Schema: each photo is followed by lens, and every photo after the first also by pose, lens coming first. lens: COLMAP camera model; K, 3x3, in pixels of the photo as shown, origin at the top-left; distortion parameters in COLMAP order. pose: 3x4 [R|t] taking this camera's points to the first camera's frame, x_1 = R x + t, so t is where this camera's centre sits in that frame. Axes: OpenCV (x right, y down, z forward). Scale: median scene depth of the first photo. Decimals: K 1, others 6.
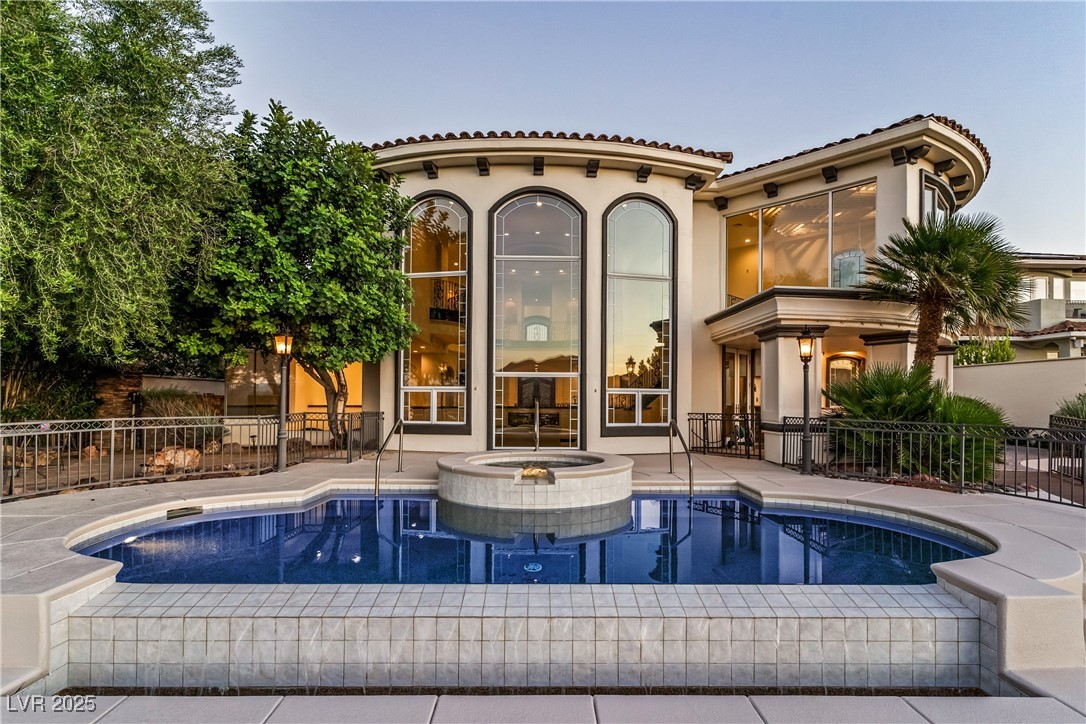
lens RADIAL K [[517.5, 0, 543.3], [0, 517.5, 394.6], [0, 0, 1]] dist [0.000971, 0.000289]
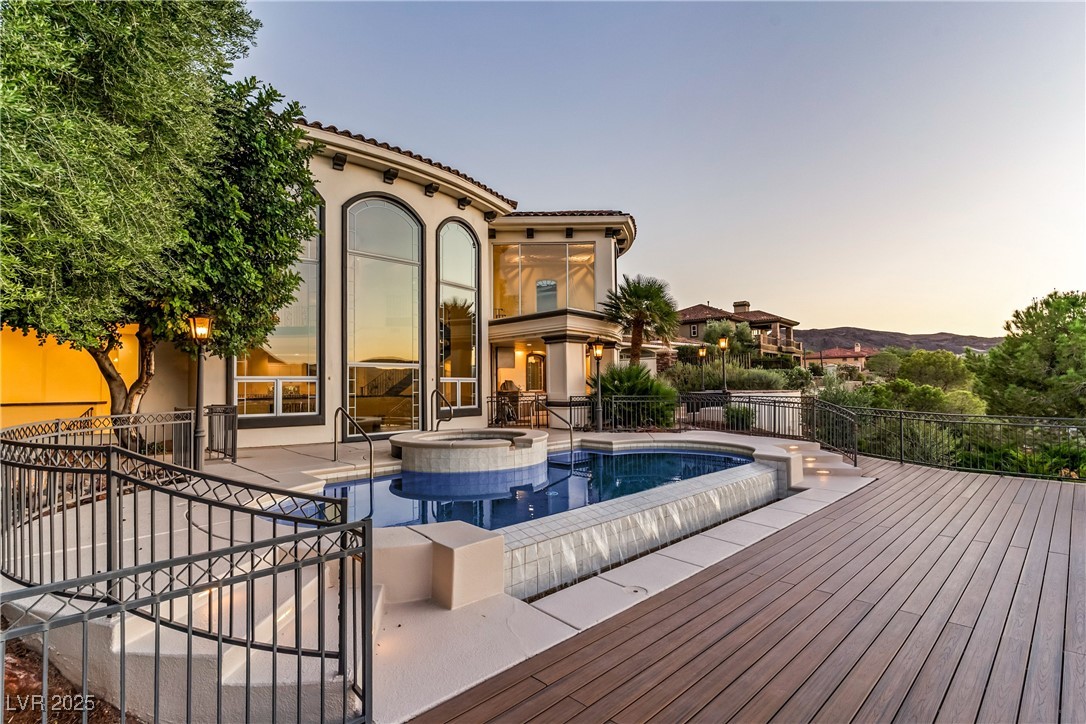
lens RADIAL K [[506.3, 0, 543.3], [0, 506.3, 380.1], [0, 0, 1]] dist [0.032477, 0.000091]
pose [[0.729872, -0.007674, 0.683541, -0.510259], [0.010160, 0.999948, 0.000378, -0.004693], [-0.683509, 0.006669, 0.729912, -0.008627]]
